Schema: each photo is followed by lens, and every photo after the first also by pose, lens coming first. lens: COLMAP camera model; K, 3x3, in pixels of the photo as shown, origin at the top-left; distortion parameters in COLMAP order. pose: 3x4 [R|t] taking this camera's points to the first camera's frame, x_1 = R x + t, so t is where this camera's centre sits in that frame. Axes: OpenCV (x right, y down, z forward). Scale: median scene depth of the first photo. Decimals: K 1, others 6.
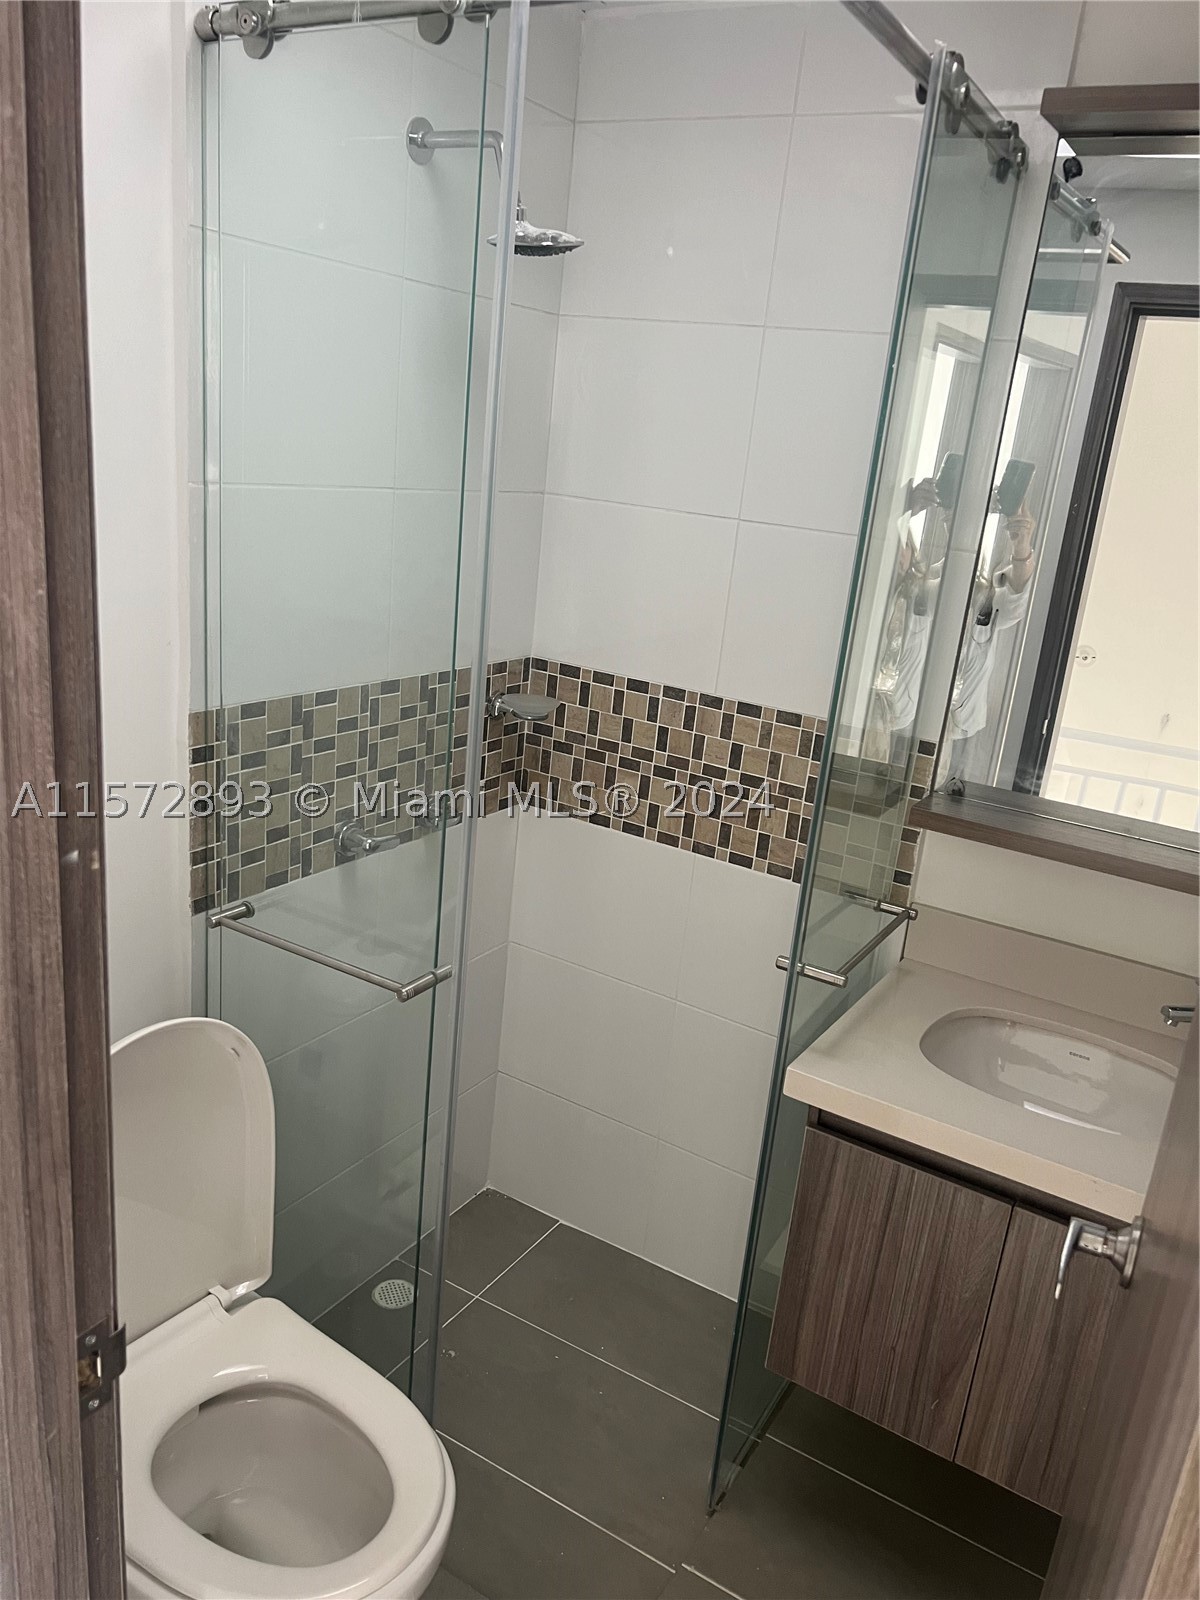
lens RADIAL K [[1212.2, 0, 600.0], [0, 1212.2, 810.7], [0, 0, 1]] dist [0.069691, -0.074410]
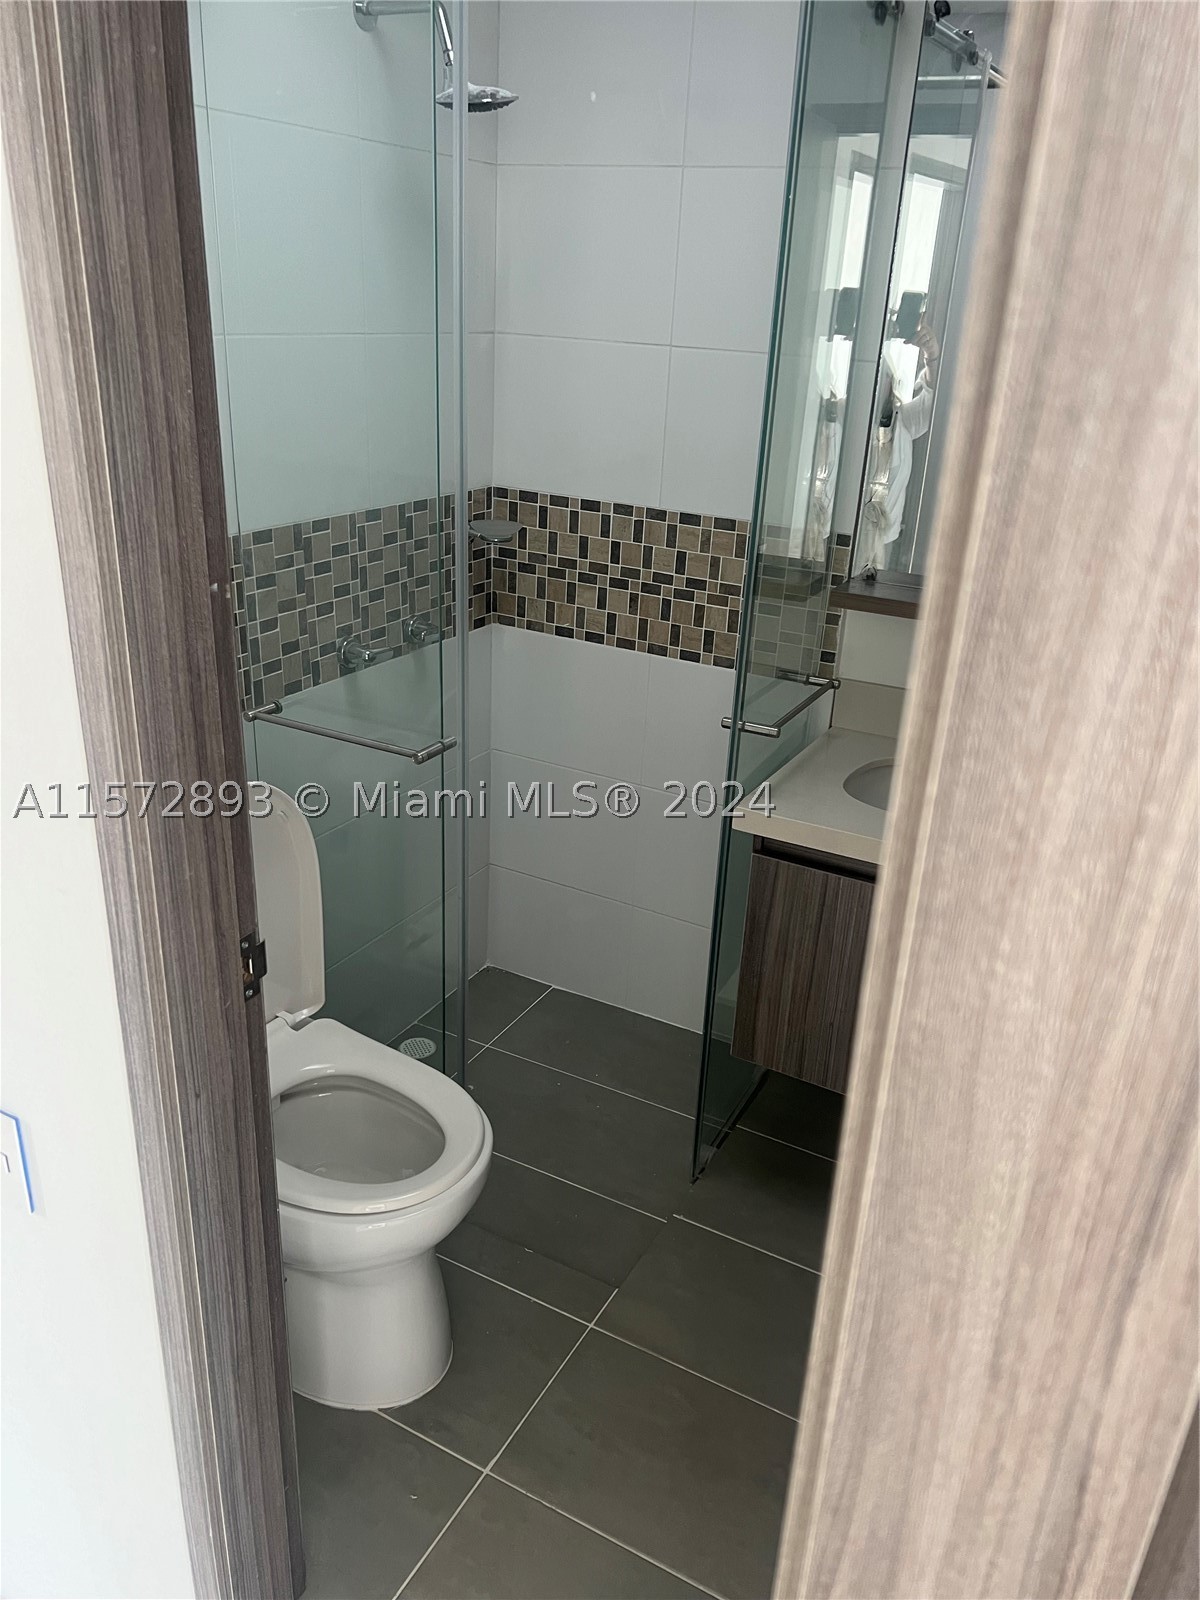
lens RADIAL K [[1212.2, 0, 596.4], [0, 1212.2, 804.2], [0, 0, 1]] dist [0.069691, -0.074410]
pose [[0.997266, -0.068643, 0.027372, -0.015880], [0.065494, 0.992536, 0.102870, 0.067415], [-0.034229, -0.100796, 0.994318, -0.182418]]
